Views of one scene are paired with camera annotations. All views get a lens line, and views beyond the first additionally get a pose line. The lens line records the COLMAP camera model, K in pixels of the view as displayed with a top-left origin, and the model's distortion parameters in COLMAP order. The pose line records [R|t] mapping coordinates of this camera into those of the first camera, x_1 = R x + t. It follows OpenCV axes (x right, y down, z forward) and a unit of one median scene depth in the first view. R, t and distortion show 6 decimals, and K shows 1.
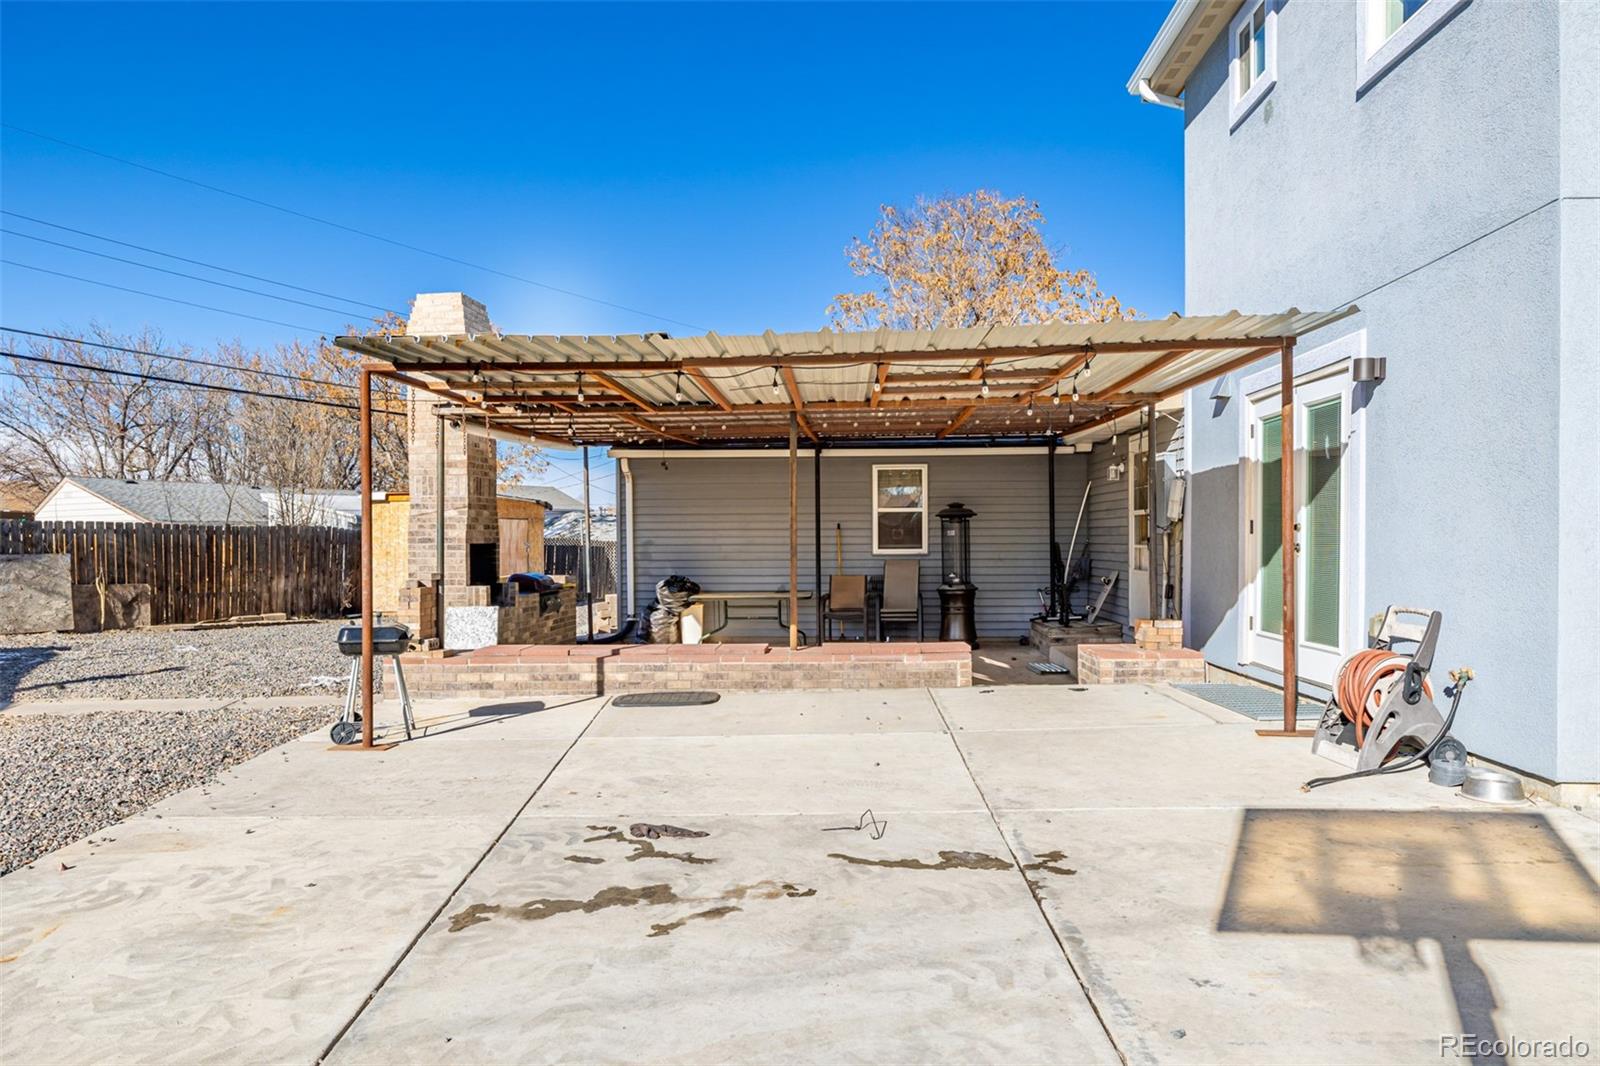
lens RADIAL K [[999.9, 0, 800.0], [0, 999.9, 533.0], [0, 0, 1]] dist [-0.006825, -0.001842]
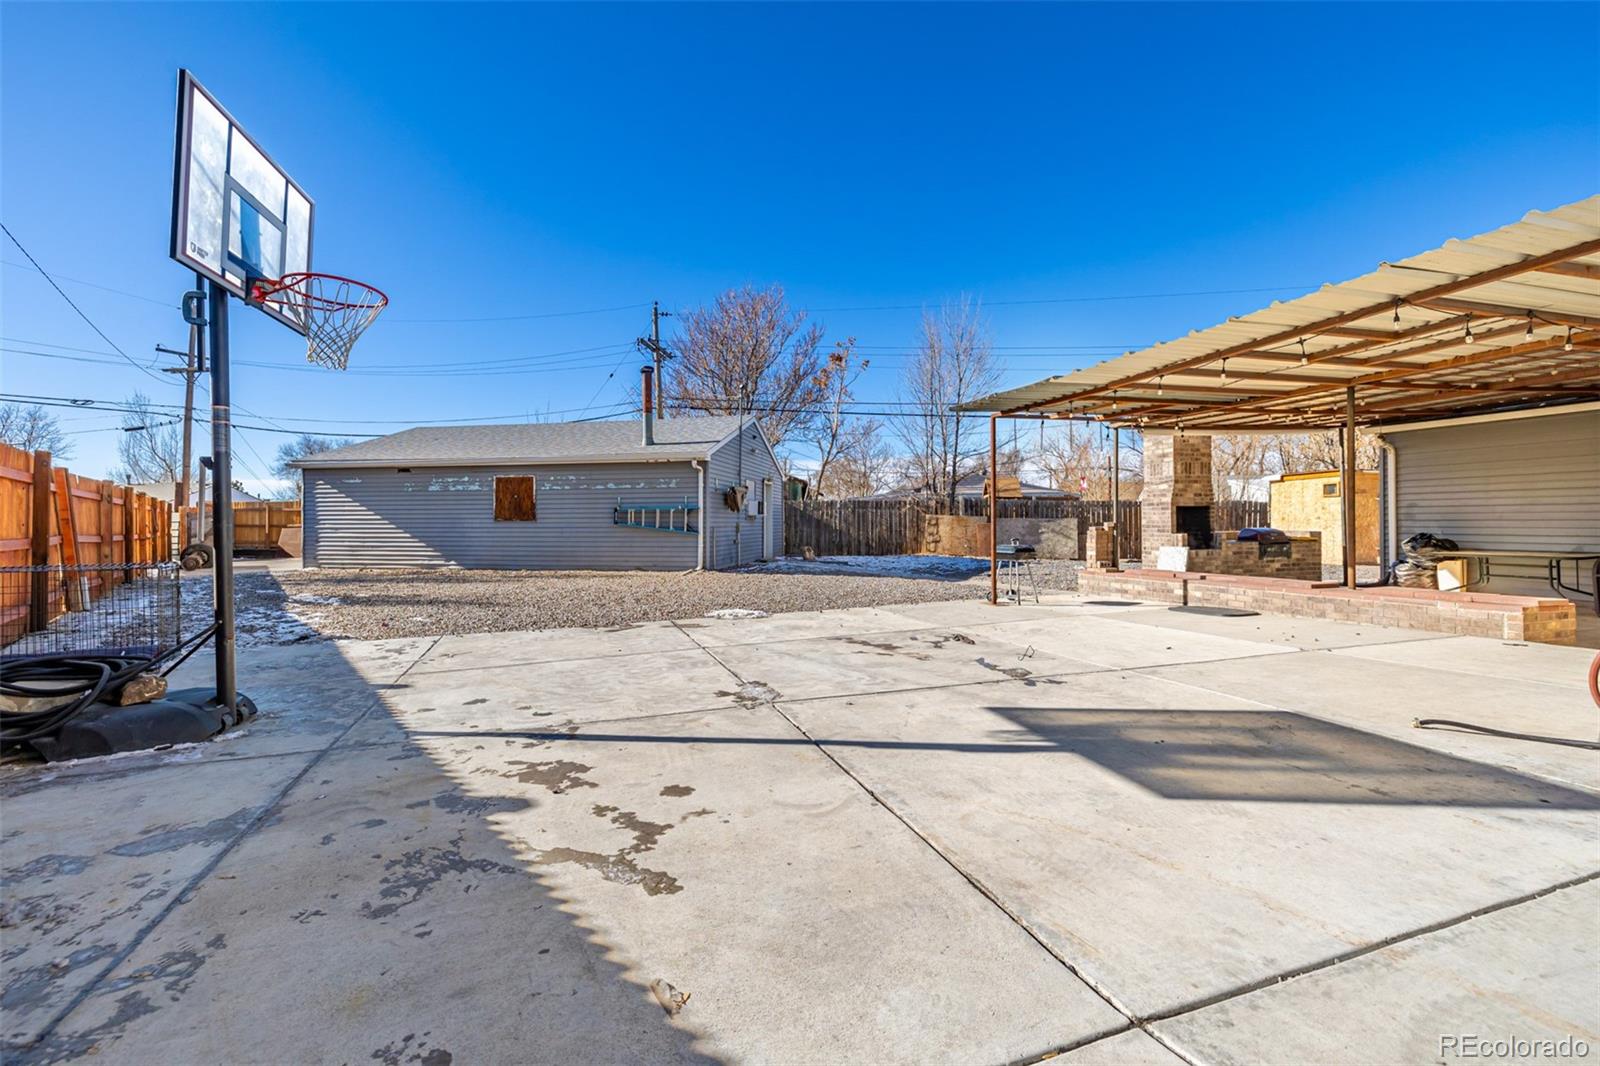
lens RADIAL K [[672.8, 0, 793.3], [0, 672.8, 530.9], [0, 0, 1]] dist [0.002087, -0.000012]
pose [[0.349769, 0.015695, -0.936704, 0.323803], [0.010499, 0.999731, 0.020671, 0.015964], [0.936777, -0.017064, 0.349511, 0.067742]]
